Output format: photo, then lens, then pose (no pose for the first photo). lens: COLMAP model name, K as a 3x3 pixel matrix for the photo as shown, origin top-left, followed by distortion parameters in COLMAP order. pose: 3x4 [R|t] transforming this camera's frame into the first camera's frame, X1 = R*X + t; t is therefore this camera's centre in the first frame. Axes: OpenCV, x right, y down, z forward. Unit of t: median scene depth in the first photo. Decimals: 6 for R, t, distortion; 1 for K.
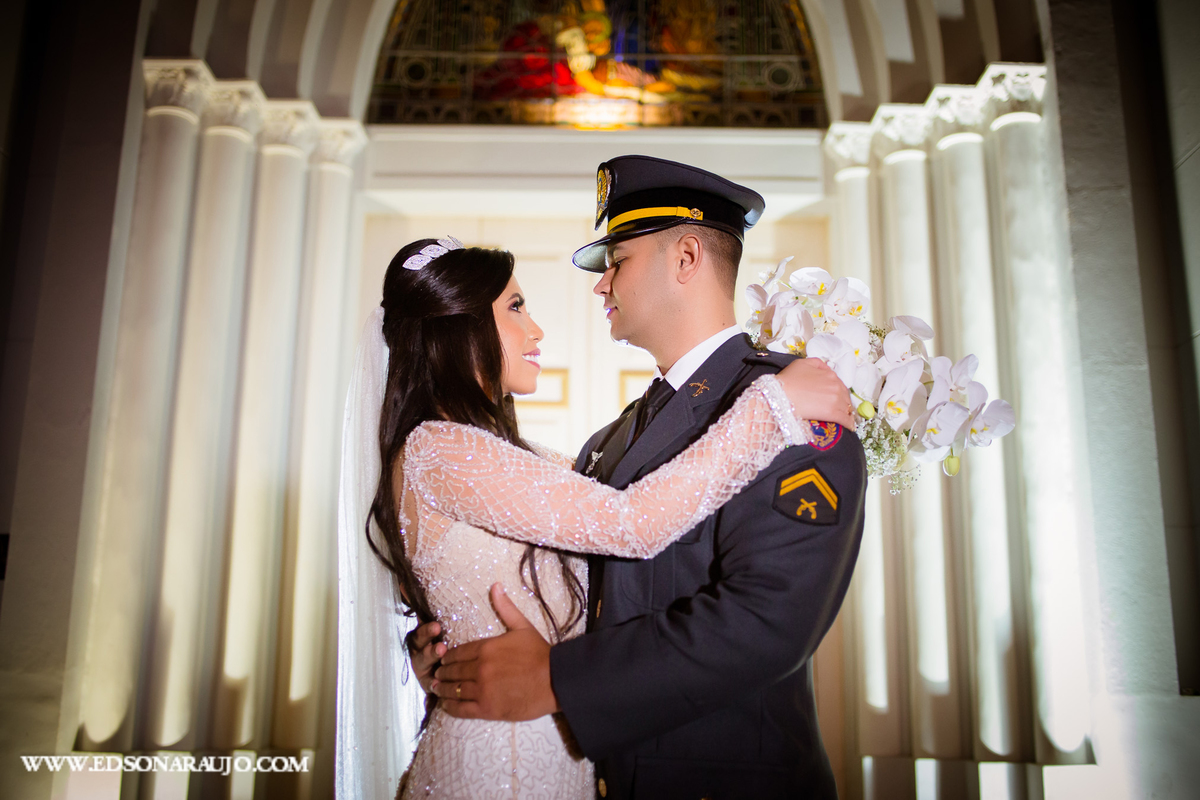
lens RADIAL K [[1217.8, 0, 600.0], [0, 1217.8, 400.0], [0, 0, 1]] dist [-0.007284, -0.005135]
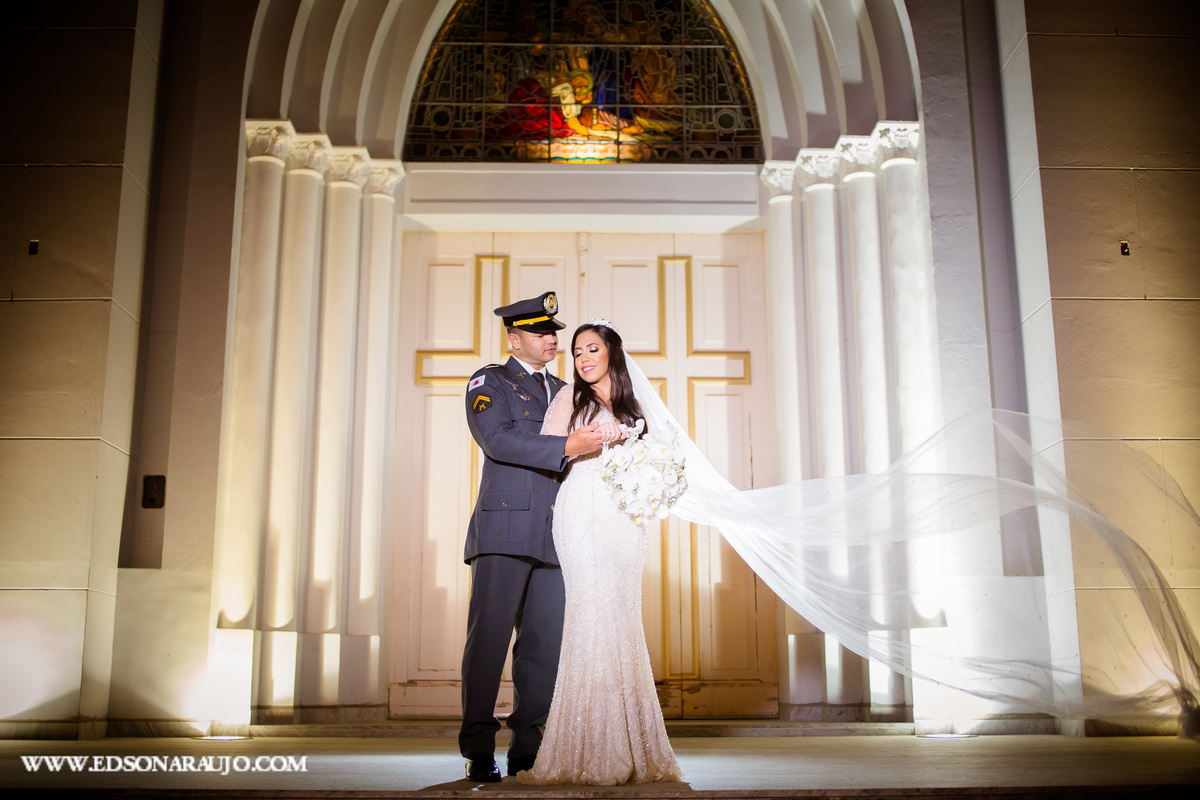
lens RADIAL K [[1217.8, 0, 600.0], [0, 1217.8, 400.0], [0, 0, 1]] dist [-0.007284, -0.005135]
pose [[0.999637, -0.009701, 0.025129, -0.021565], [0.009379, 0.999873, 0.012906, 0.010624], [-0.025251, -0.012665, 0.999601, -0.303417]]
